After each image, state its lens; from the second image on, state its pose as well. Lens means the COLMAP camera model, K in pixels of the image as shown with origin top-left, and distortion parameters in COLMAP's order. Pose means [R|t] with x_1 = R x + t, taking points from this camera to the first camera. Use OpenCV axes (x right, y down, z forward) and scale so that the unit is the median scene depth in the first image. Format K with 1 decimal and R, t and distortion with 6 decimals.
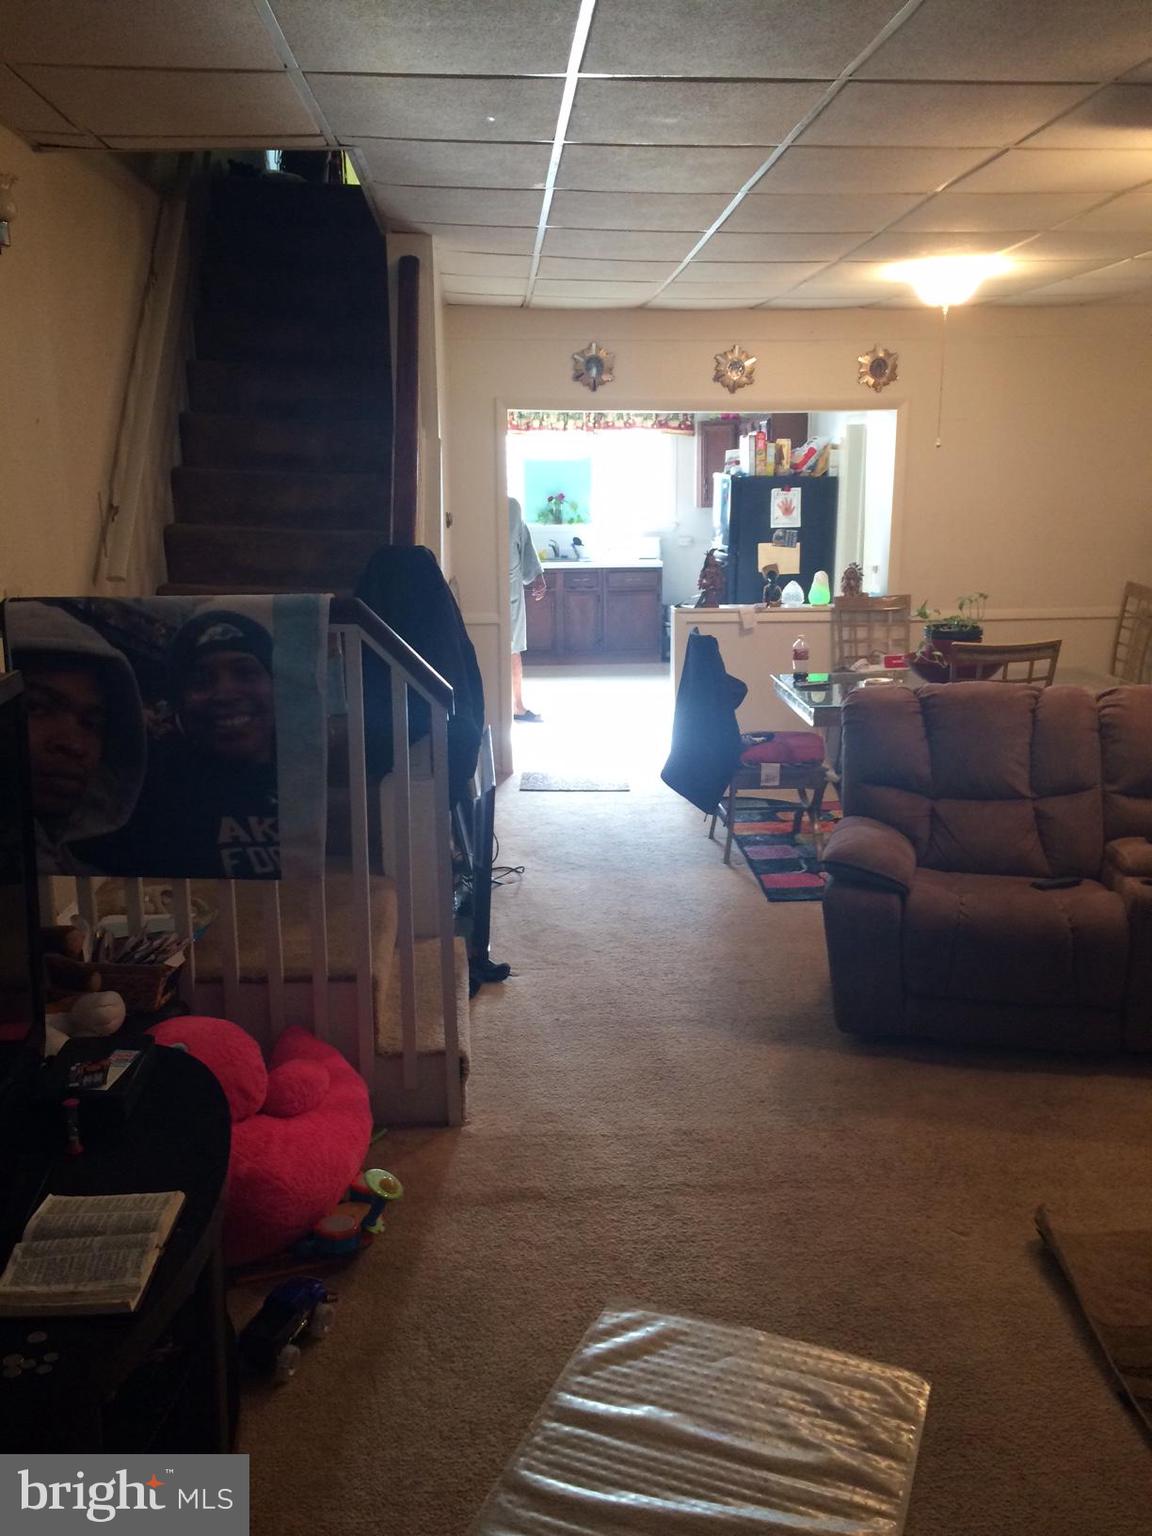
lens RADIAL K [[1317.1, 0, 572.1], [0, 1317.1, 765.8], [0, 0, 1]] dist [0.072757, -0.080027]
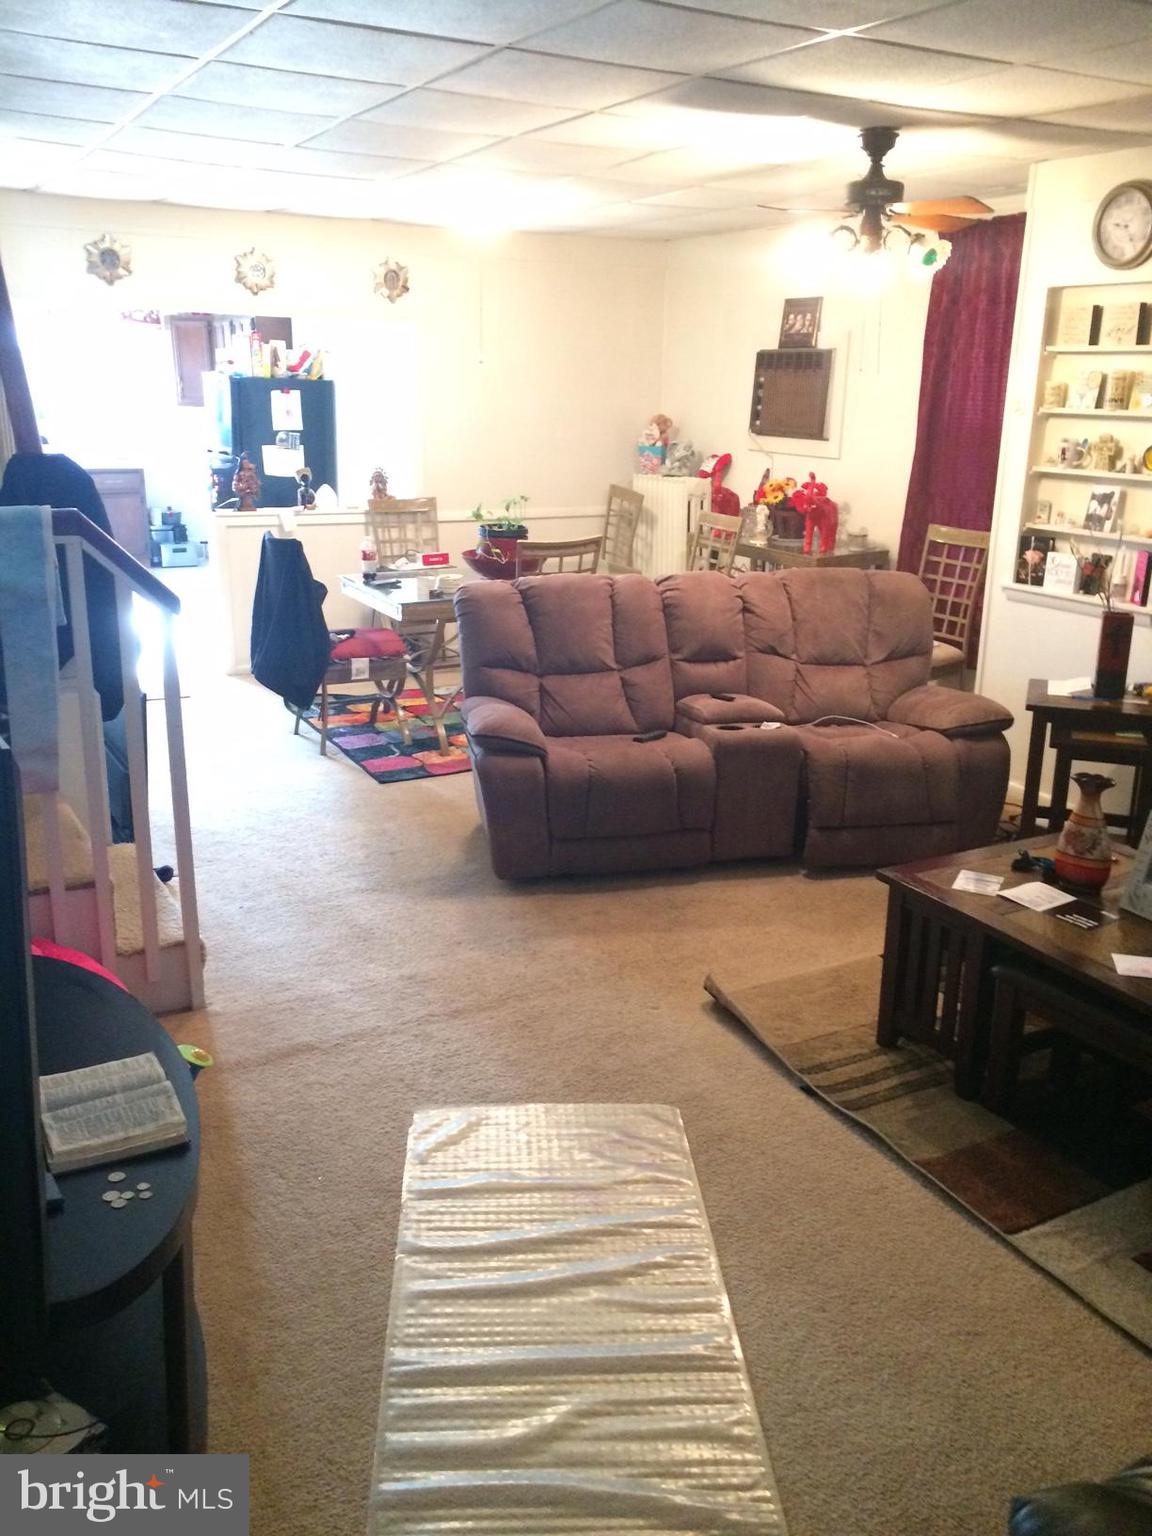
lens RADIAL K [[1317.1, 0, 578.8], [0, 1317.1, 765.9], [0, 0, 1]] dist [0.072757, -0.080027]
pose [[0.902689, -0.098661, 0.418831, -0.187864], [0.067346, 0.993757, 0.088944, 0.002382], [-0.424992, -0.052082, 0.903698, -0.066981]]
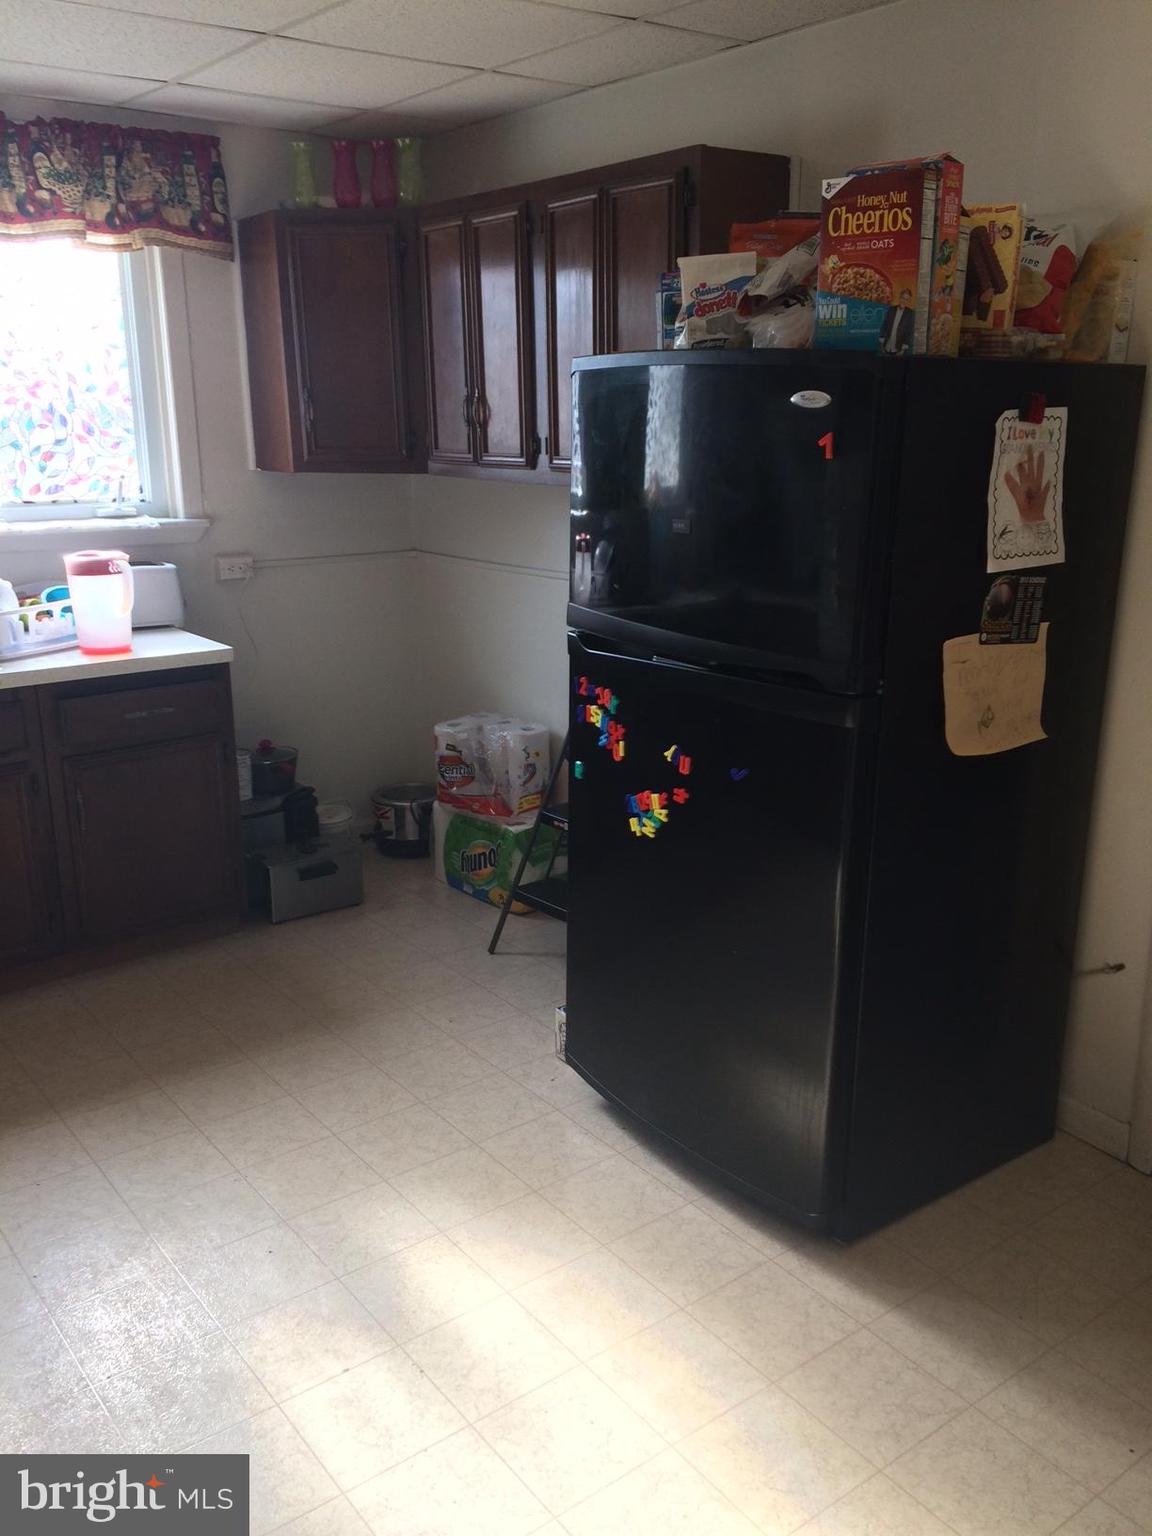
lens RADIAL K [[1317.1, 0, 575.3], [0, 1317.1, 769.3], [0, 0, 1]] dist [0.072757, -0.080027]
pose [[0.830551, -0.138891, 0.539346, -0.102233], [0.113591, 0.990294, 0.080097, -0.360001], [-0.545236, -0.005259, 0.838266, 1.746571]]
